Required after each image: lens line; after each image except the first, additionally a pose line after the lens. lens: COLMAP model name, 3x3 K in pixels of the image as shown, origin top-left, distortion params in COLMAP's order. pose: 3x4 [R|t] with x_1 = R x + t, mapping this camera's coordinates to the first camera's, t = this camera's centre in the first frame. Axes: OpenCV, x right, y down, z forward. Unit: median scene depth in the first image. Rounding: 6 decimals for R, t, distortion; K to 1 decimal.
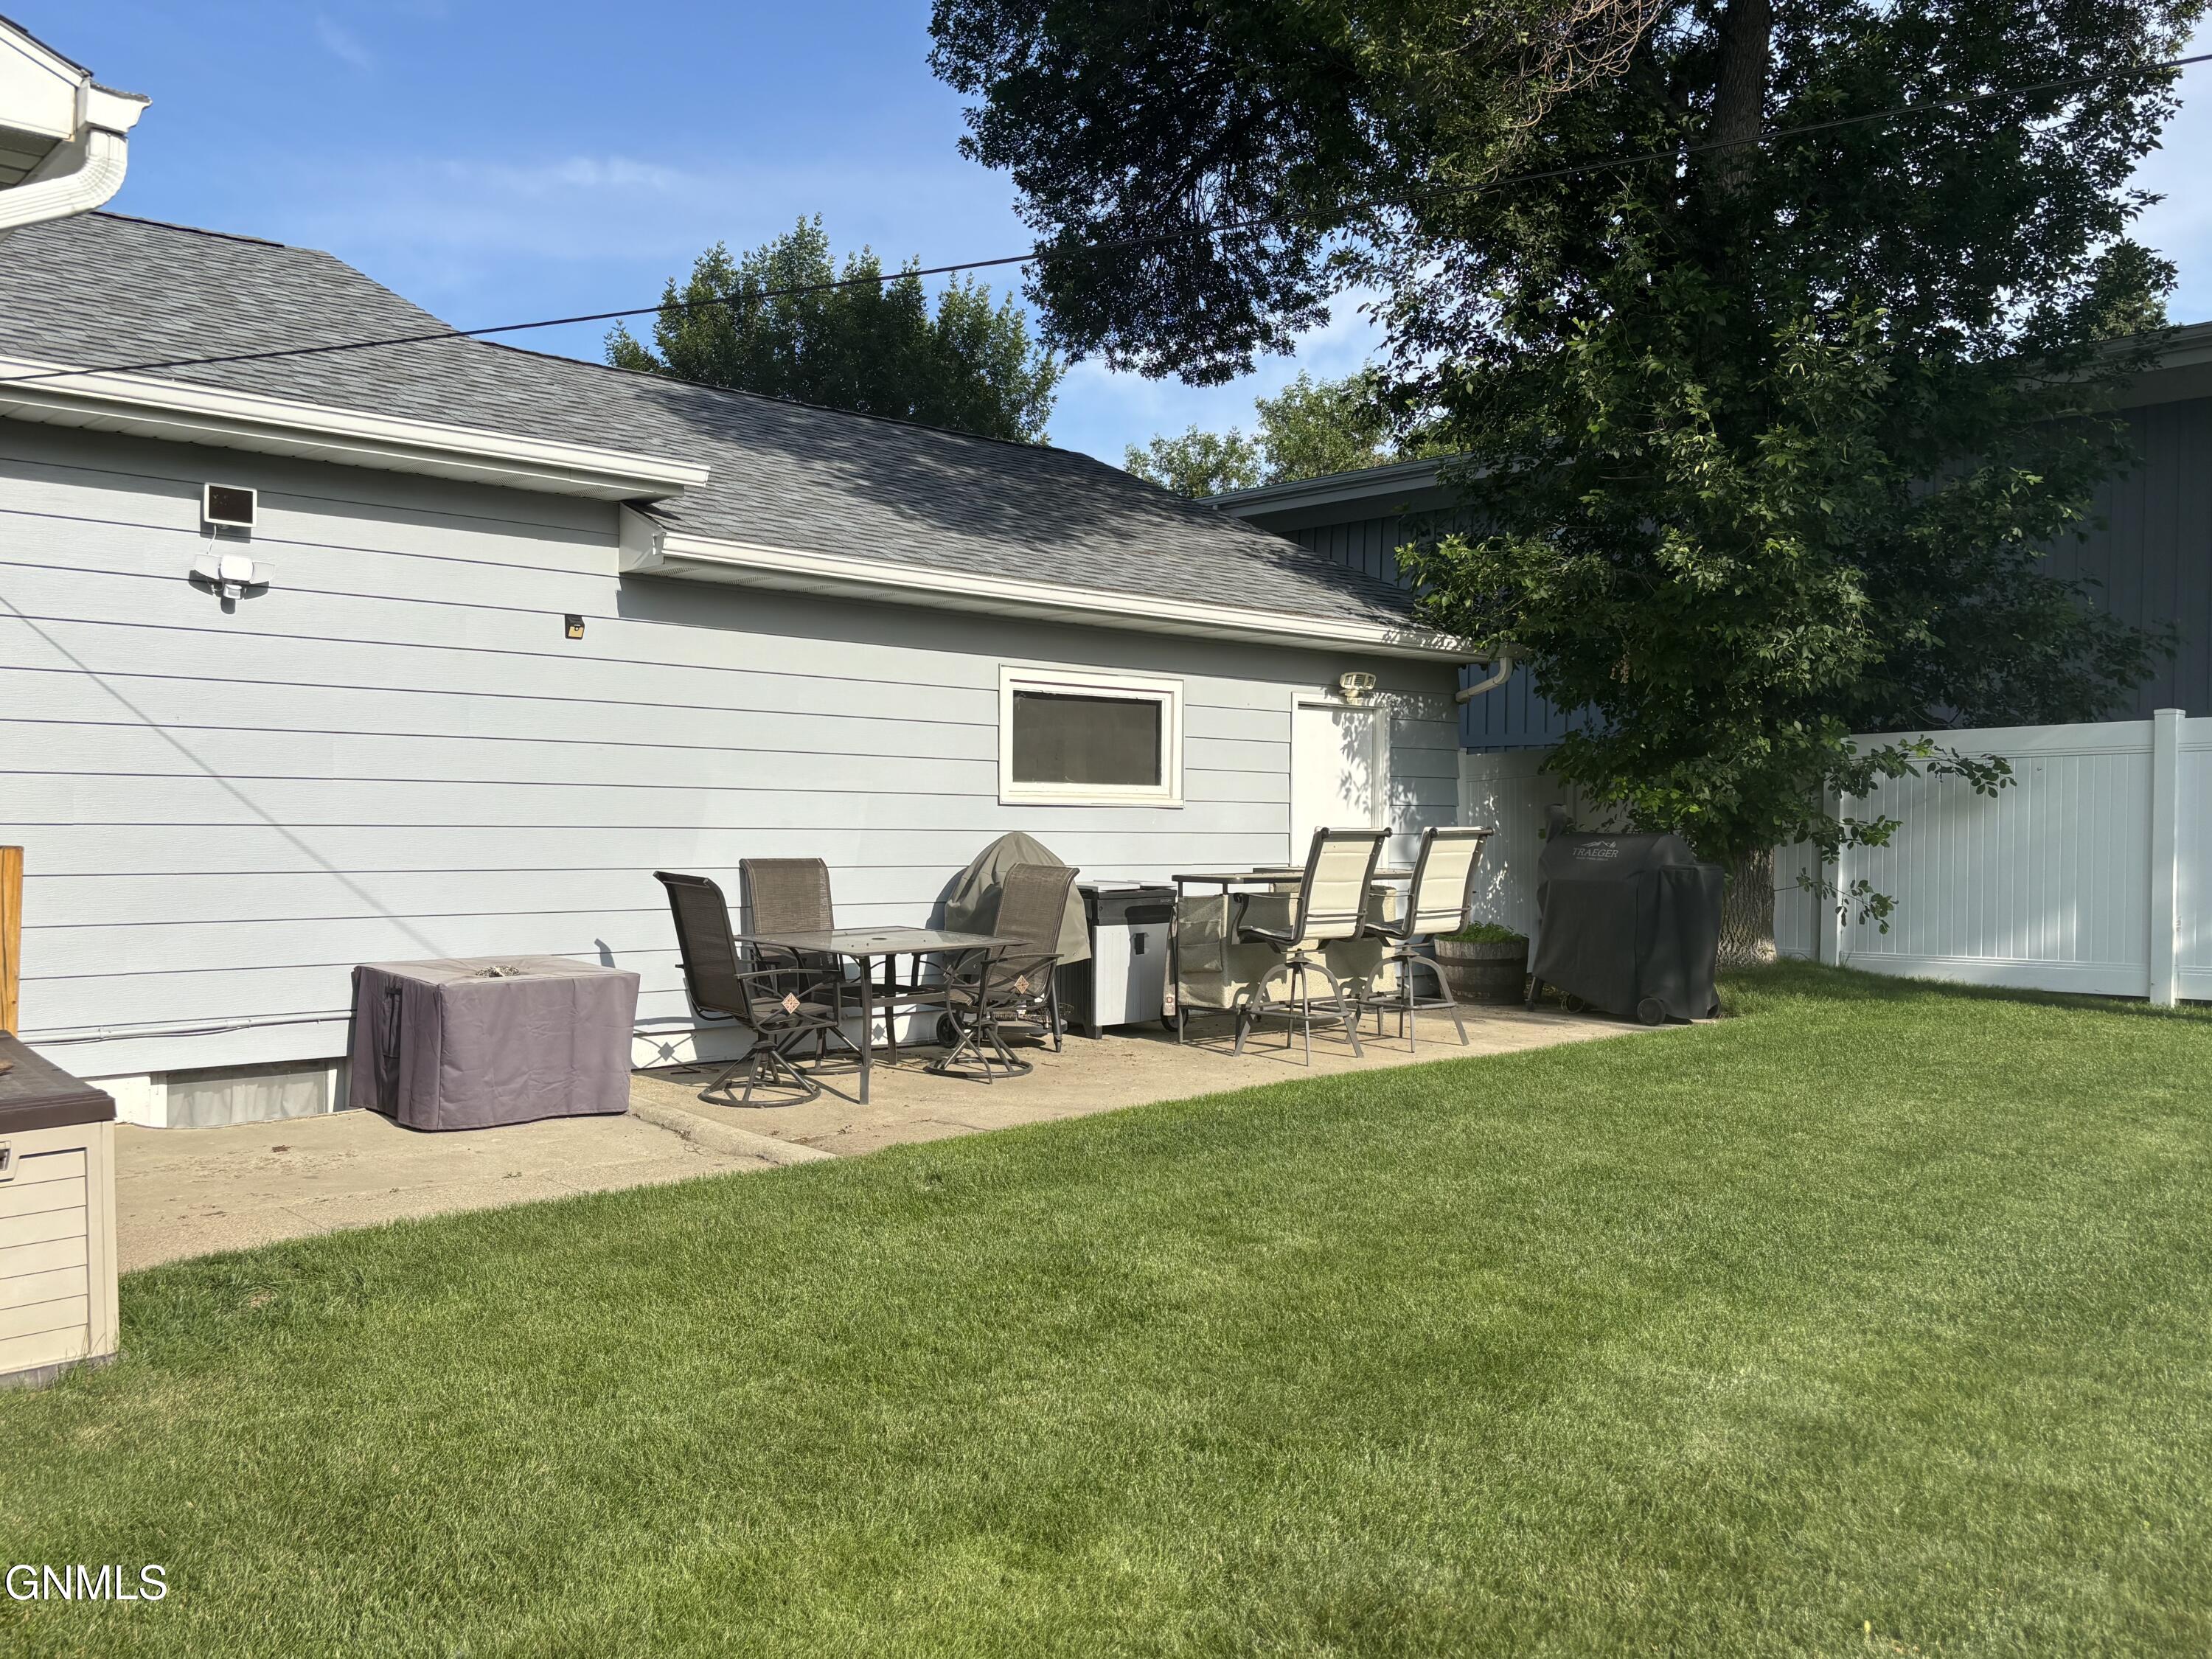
lens RADIAL K [[1855.2, 0, 1107.8], [0, 1855.2, 825.8], [0, 0, 1]] dist [0.069670, -0.070292]
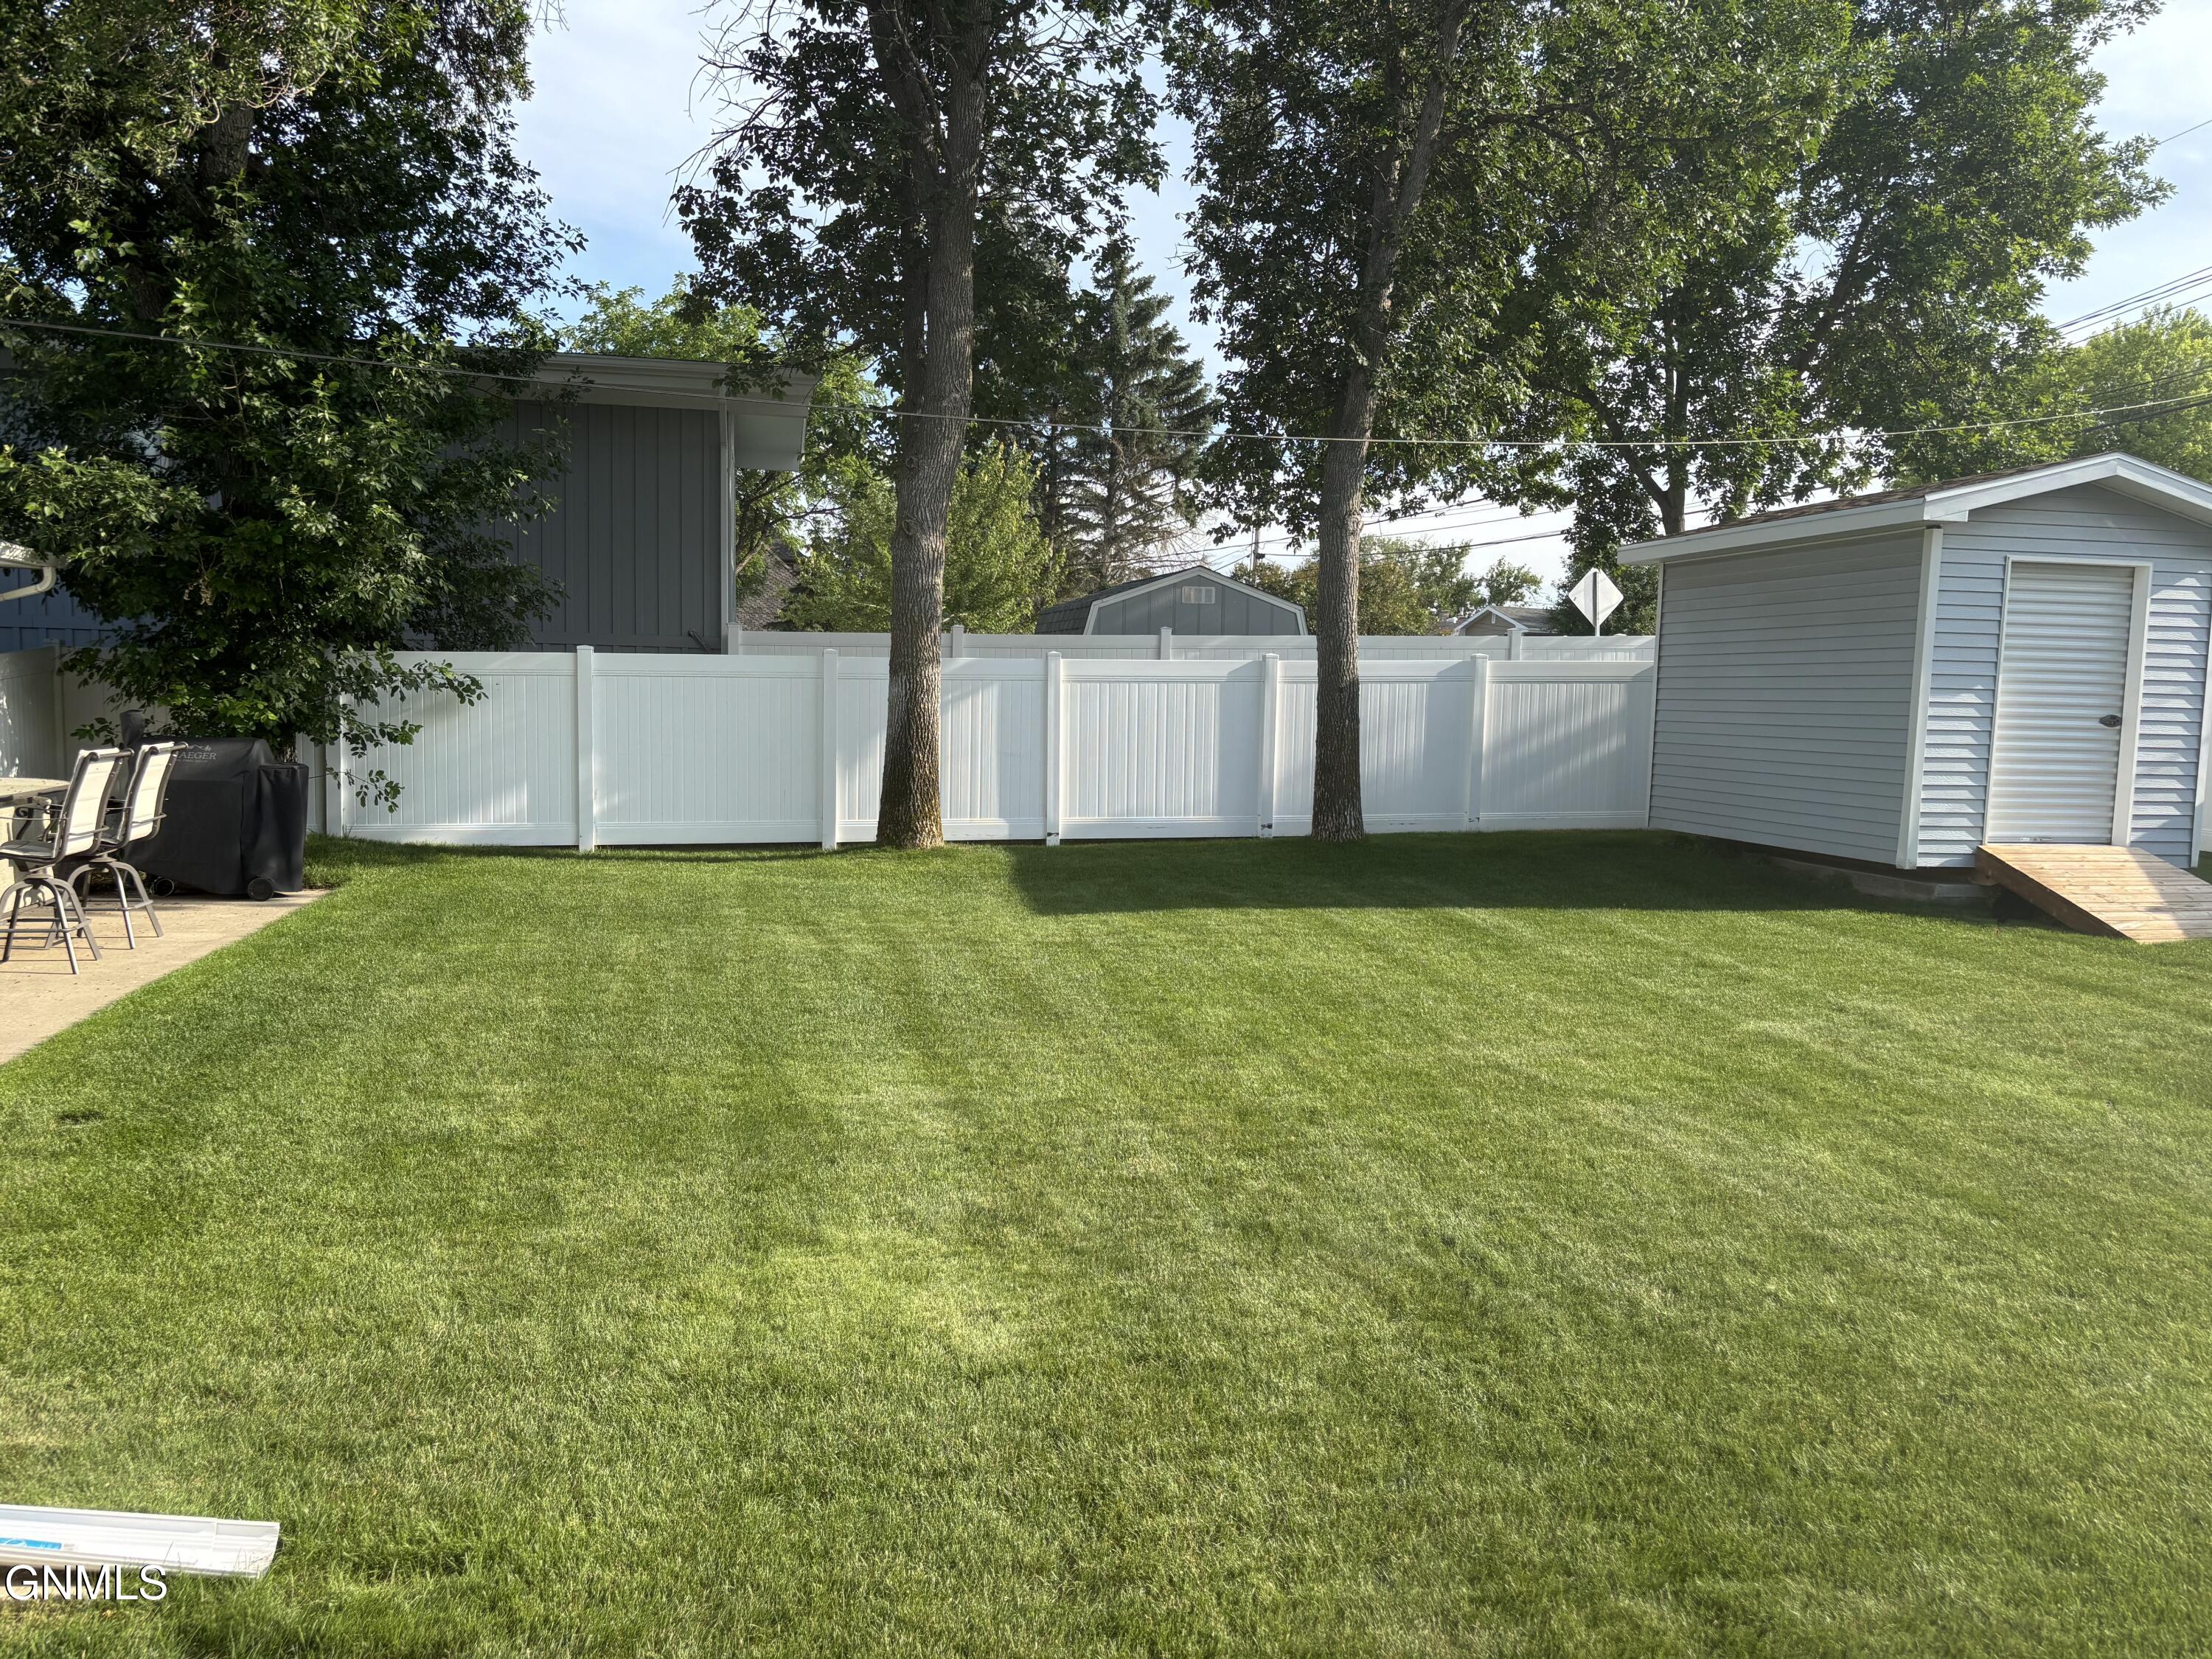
lens RADIAL K [[1676.1, 0, 1101.8], [0, 1676.1, 829.9], [0, 0, 1]] dist [0.027349, -0.025195]
pose [[0.498025, -0.066720, 0.864592, -0.365536], [-0.016000, 0.996159, 0.086089, -0.039234], [-0.867015, -0.056708, 0.495044, 0.010579]]
